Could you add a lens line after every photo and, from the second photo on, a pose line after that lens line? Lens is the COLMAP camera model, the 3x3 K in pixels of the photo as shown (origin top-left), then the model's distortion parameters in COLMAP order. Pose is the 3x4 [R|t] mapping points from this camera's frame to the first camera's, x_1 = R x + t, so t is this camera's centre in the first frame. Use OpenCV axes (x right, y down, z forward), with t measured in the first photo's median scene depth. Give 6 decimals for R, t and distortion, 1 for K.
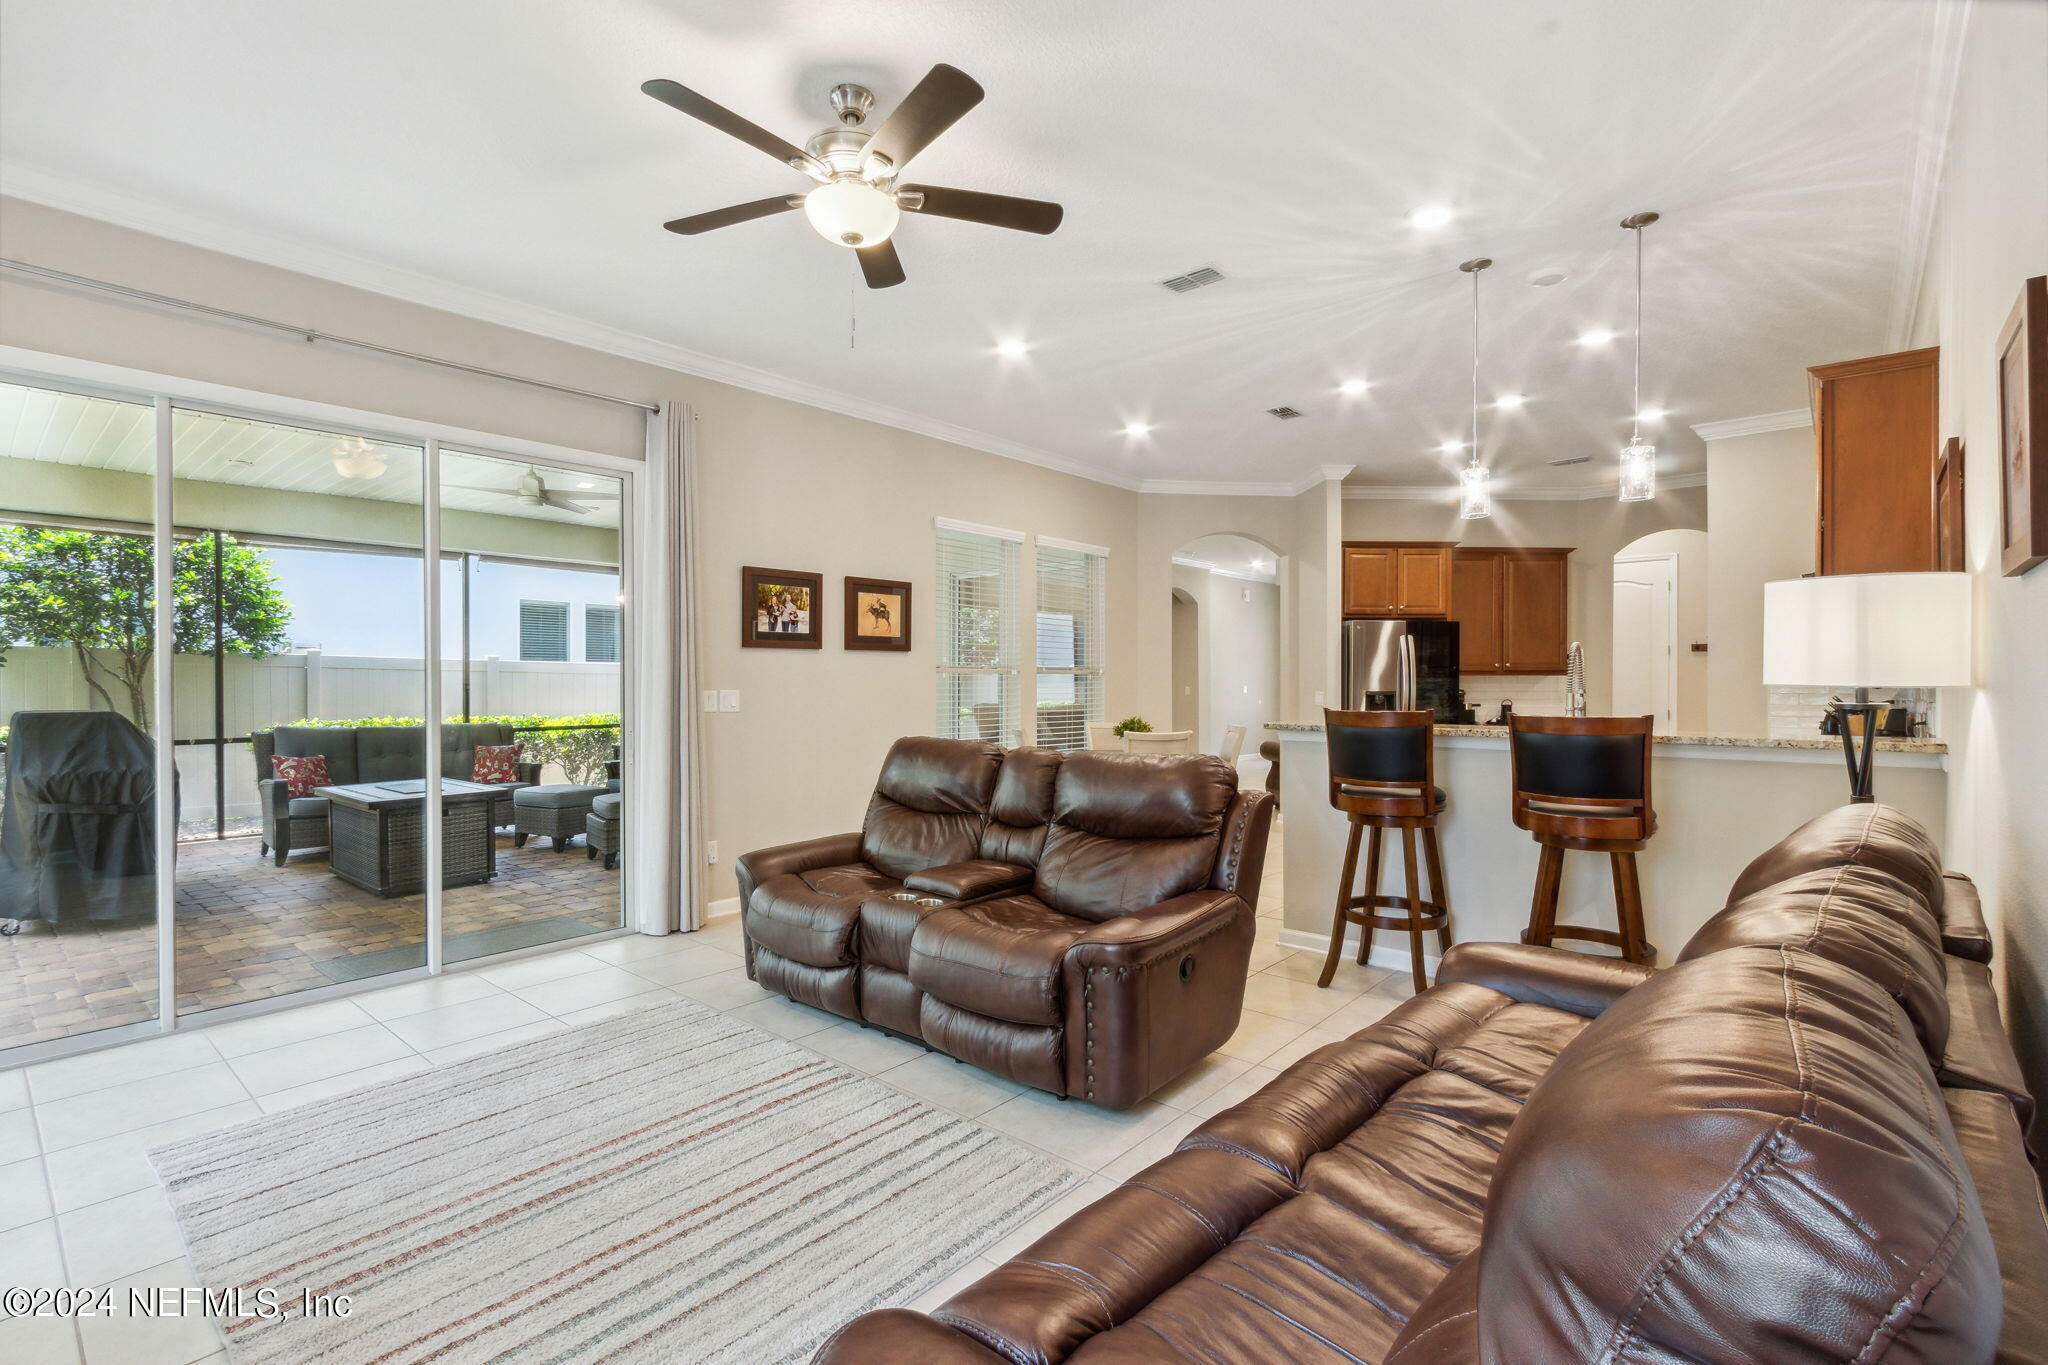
lens RADIAL K [[948.3, 0, 1024.0], [0, 948.3, 682.5], [0, 0, 1]] dist [0.002141, -0.000172]
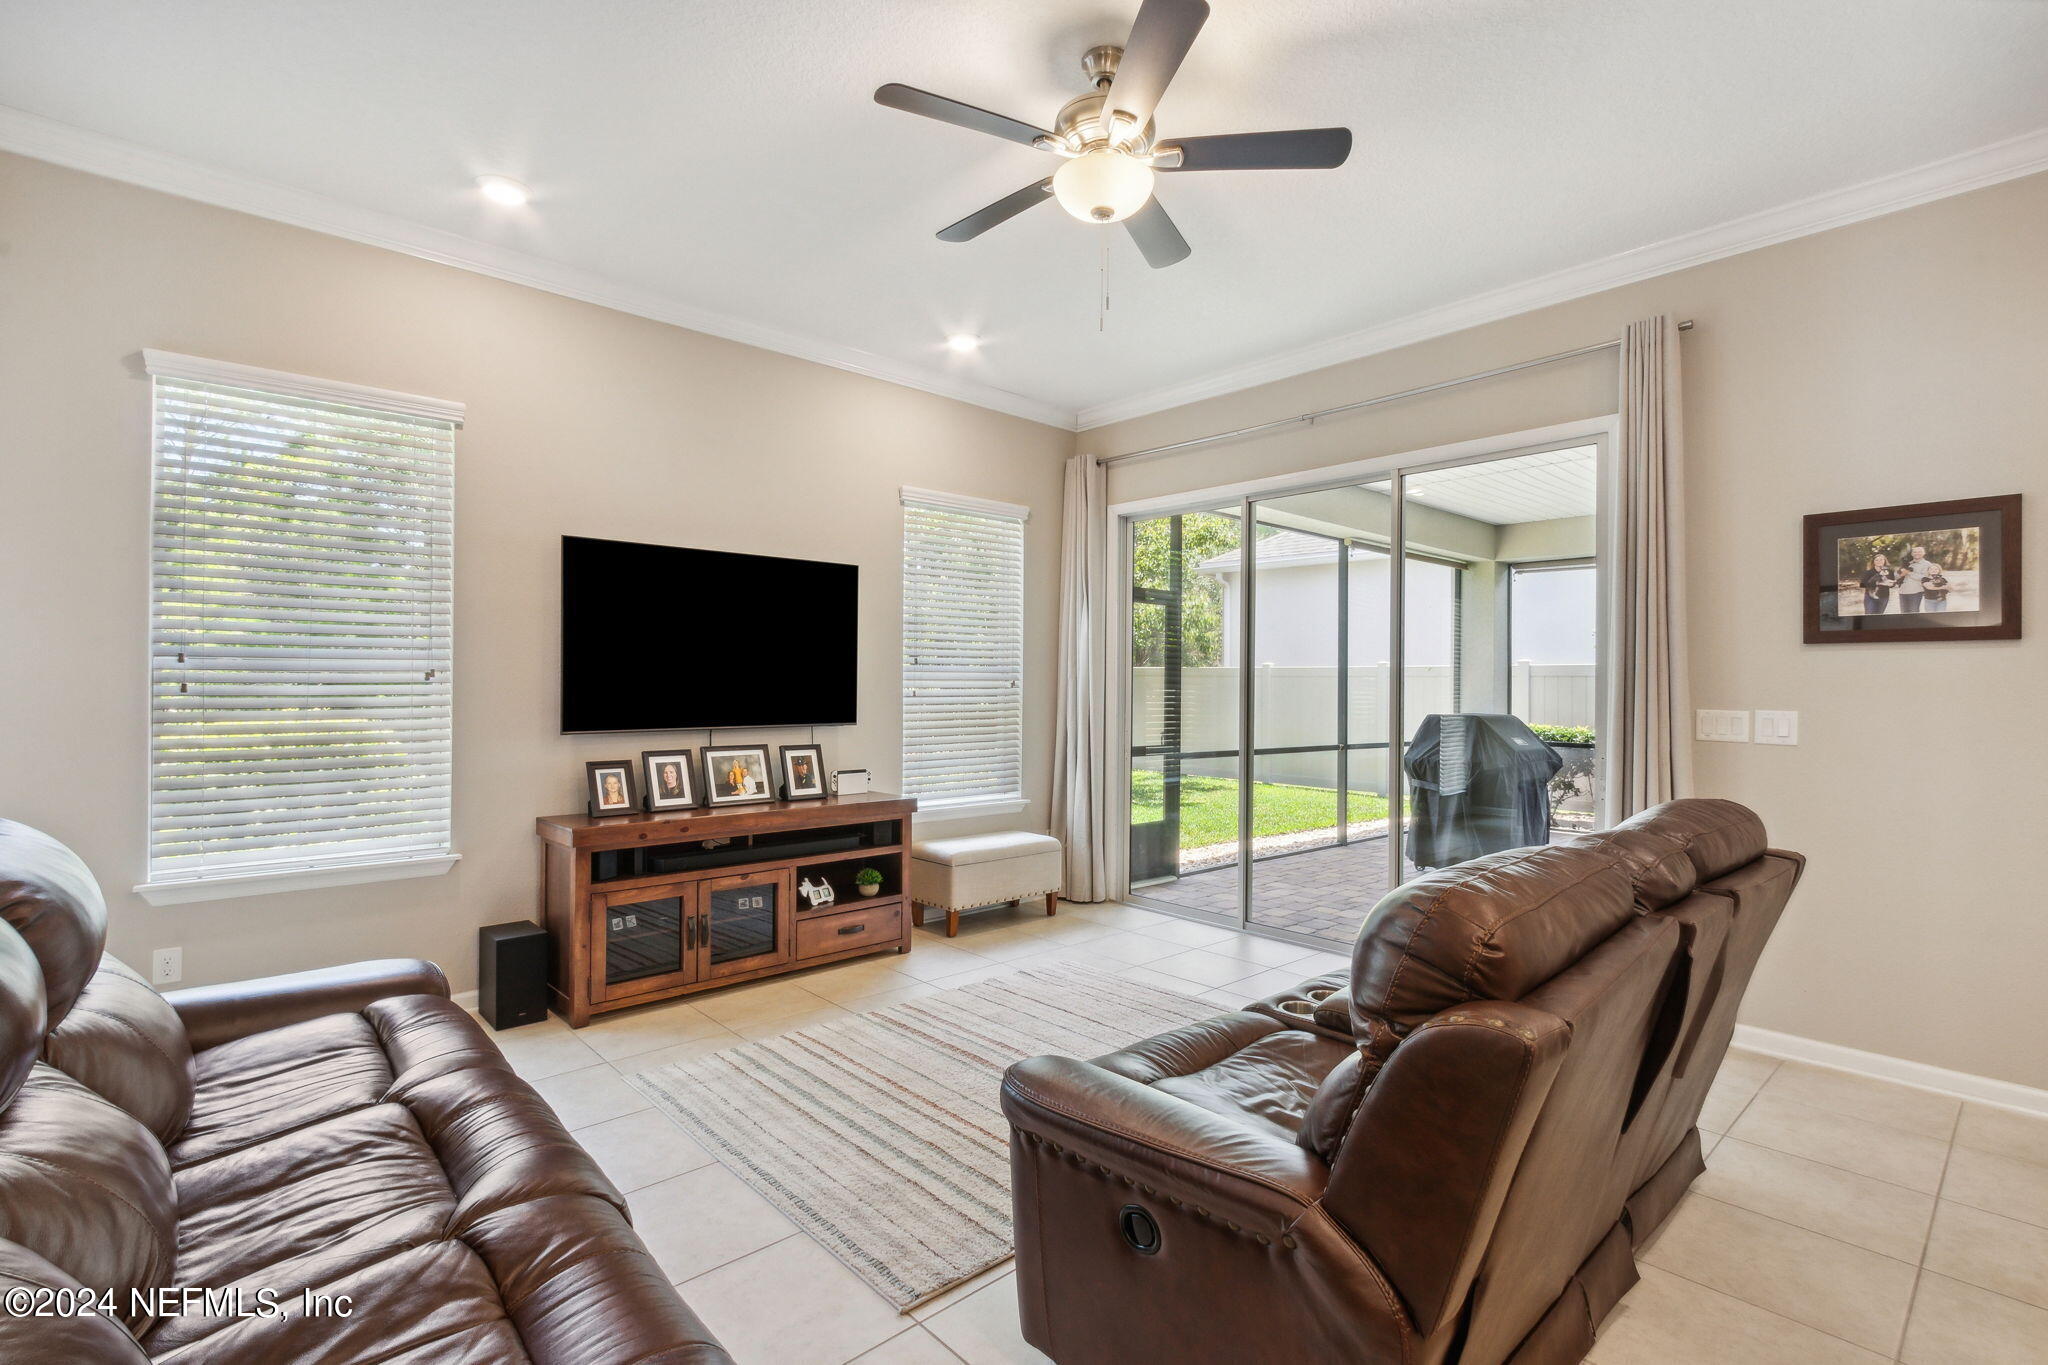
lens RADIAL K [[948.3, 0, 1024.0], [0, 948.3, 682.5], [0, 0, 1]] dist [0.002141, -0.000172]
pose [[-0.116891, -0.006730, -0.993122, 0.390614], [-0.012464, 0.999908, -0.005309, -0.001203], [0.993067, 0.011758, -0.116964, 0.545544]]
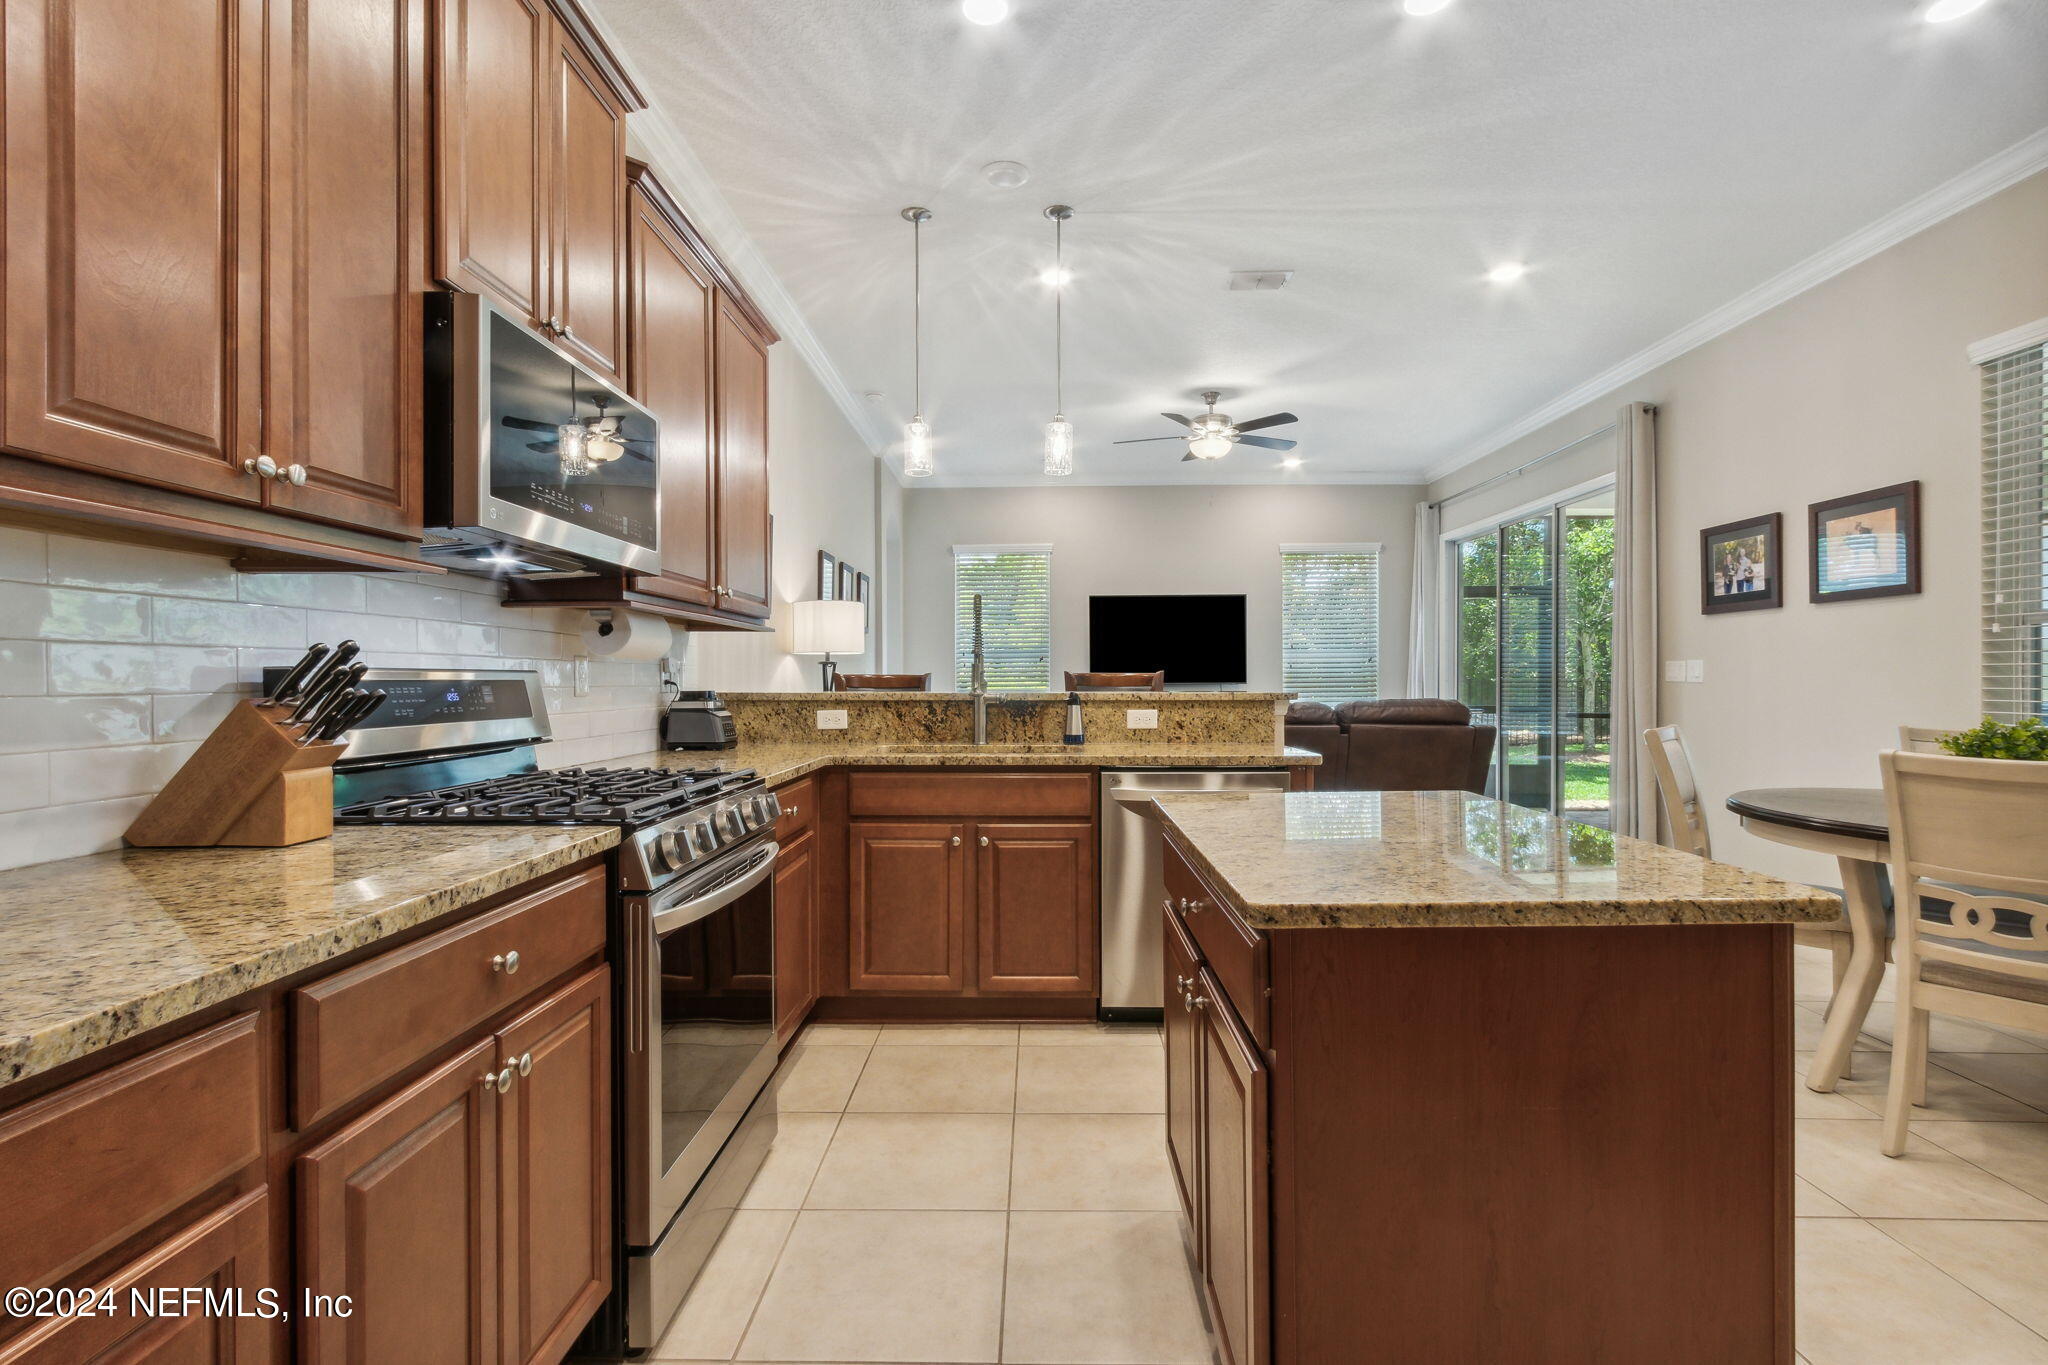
lens RADIAL K [[948.3, 0, 1024.0], [0, 948.3, 682.5], [0, 0, 1]] dist [0.002141, -0.000172]
pose [[-0.769809, 0.003300, -0.638266, 0.834108], [-0.000155, 0.999986, 0.005357, 0.026157], [0.638274, 0.004222, -0.769797, 1.279045]]
